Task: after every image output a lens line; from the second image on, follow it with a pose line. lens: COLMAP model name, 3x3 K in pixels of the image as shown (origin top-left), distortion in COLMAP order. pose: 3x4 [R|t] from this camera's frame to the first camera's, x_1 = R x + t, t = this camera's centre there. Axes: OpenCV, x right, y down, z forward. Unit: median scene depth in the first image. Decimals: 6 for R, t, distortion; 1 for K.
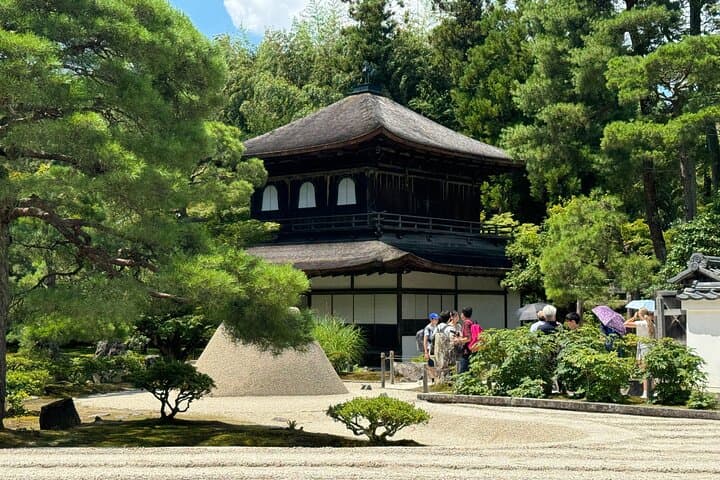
lens RADIAL K [[1162.4, 0, 360.0], [0, 1162.4, 240.0], [0, 0, 1]] dist [0.021723, 0.014225]
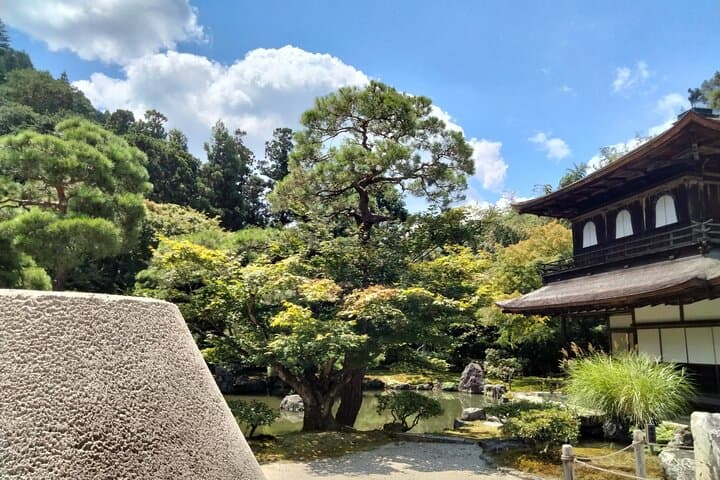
lens RADIAL K [[542.9, 0, 360.0], [0, 542.9, 240.0], [0, 0, 1]] dist [0.057184, -0.065041]
pose [[0.798776, -0.100025, -0.593255, 0.049092], [0.016093, 0.989282, -0.145128, 0.037773], [0.601413, 0.106377, 0.791825, 0.533606]]
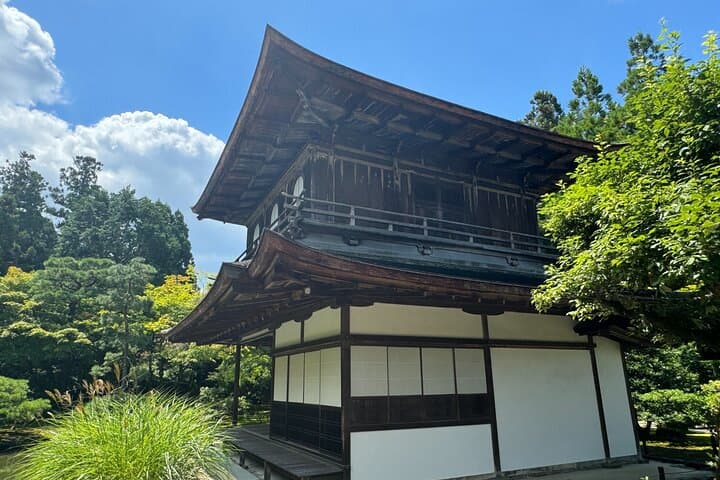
lens RADIAL K [[472.9, 0, 359.8], [0, 472.9, 245.3], [0, 0, 1]] dist [-0.001405, -0.000094]
pose [[0.925278, -0.119945, -0.359825, 0.116629], [0.038560, 0.973513, -0.225357, 0.048897], [0.377325, 0.194643, 0.905395, 0.776109]]
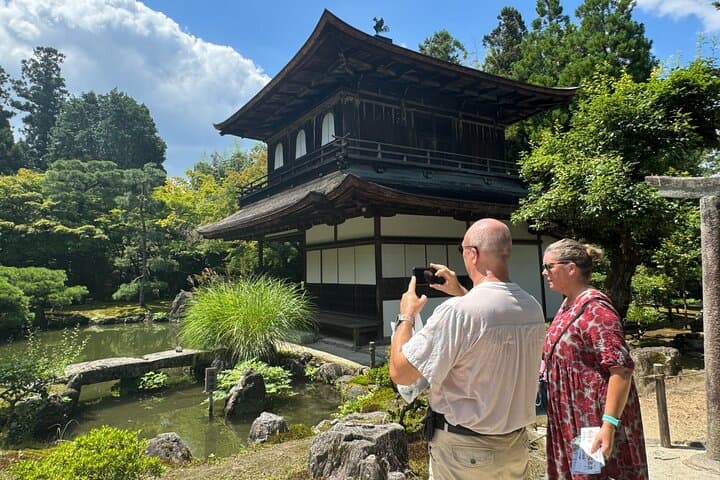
lens RADIAL K [[473.1, 0, 355.7], [0, 473.1, 208.9], [0, 0, 1]] dist [-0.000813, 0.000503]
pose [[0.955038, -0.061325, -0.290071, 0.106399], [0.041935, 0.996479, -0.072604, 0.043900], [0.293502, 0.057176, 0.954247, 0.679200]]
